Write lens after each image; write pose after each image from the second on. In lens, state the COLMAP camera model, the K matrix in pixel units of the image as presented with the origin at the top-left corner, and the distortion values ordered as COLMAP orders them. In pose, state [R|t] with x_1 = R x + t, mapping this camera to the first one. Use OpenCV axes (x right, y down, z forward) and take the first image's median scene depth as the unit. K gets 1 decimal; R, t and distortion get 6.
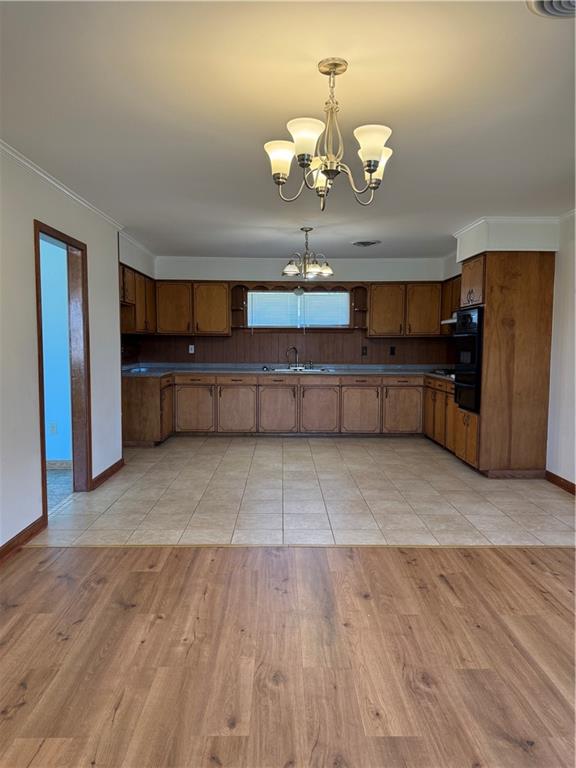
lens RADIAL K [[542.7, 0, 285.8], [0, 542.7, 381.7], [0, 0, 1]] dist [0.071545, -0.086093]
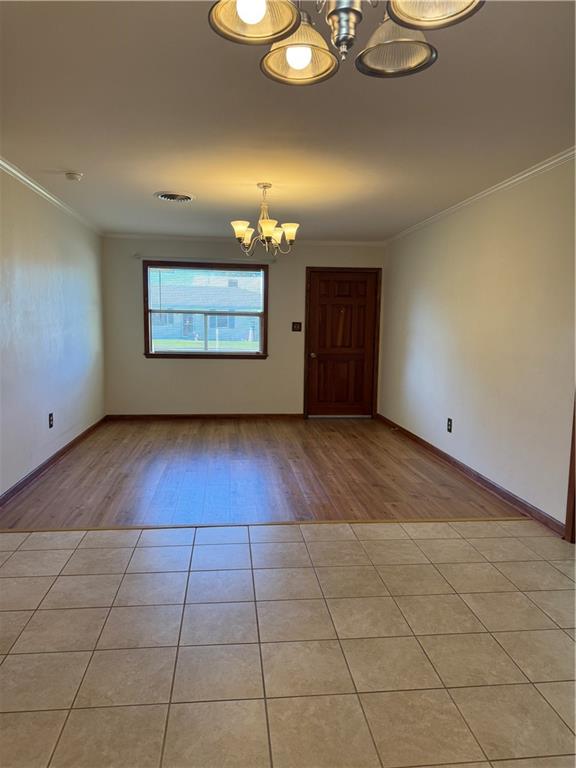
lens RADIAL K [[542.7, 0, 291.1], [0, 542.7, 378.2], [0, 0, 1]] dist [0.071545, -0.086093]
pose [[-0.993944, -0.009841, -0.109445, 0.098120], [-0.029173, 0.983874, 0.176466, -0.123940], [0.105944, 0.178590, -0.978203, 1.537303]]
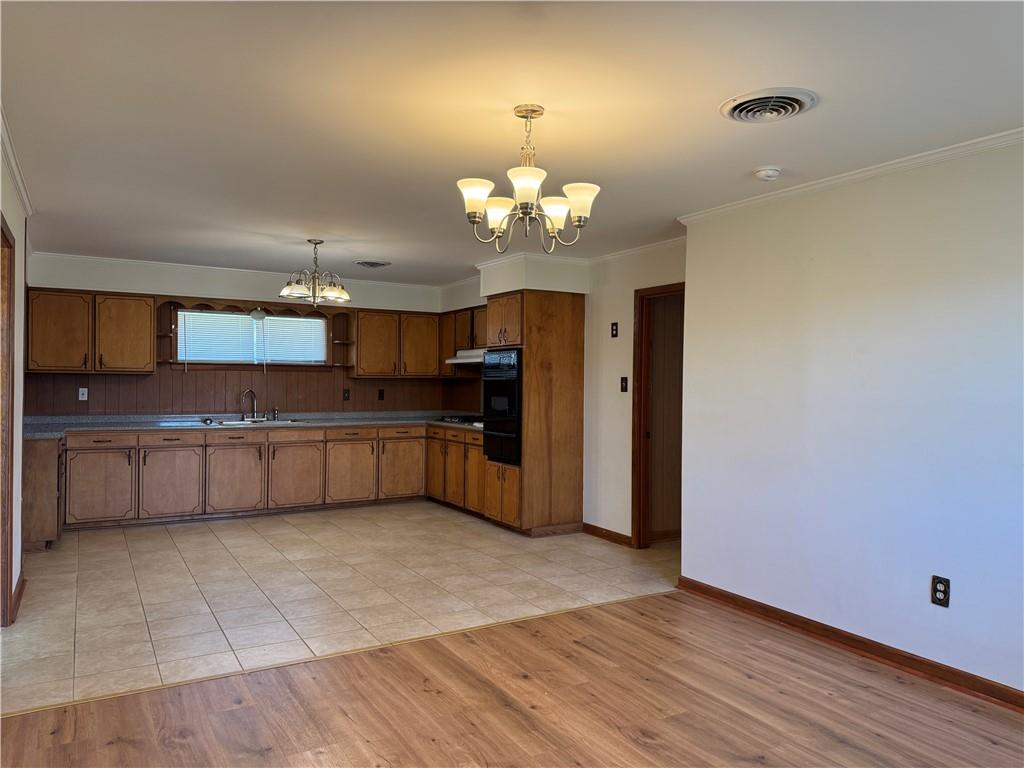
lens RADIAL K [[723.6, 0, 514.9], [0, 723.6, 382.2], [0, 0, 1]] dist [0.071545, -0.086093]
pose [[0.864659, 0.001978, 0.502355, -0.294134], [0.031277, 0.997840, -0.057763, -0.012520], [-0.501384, 0.065657, 0.862730, -0.032604]]
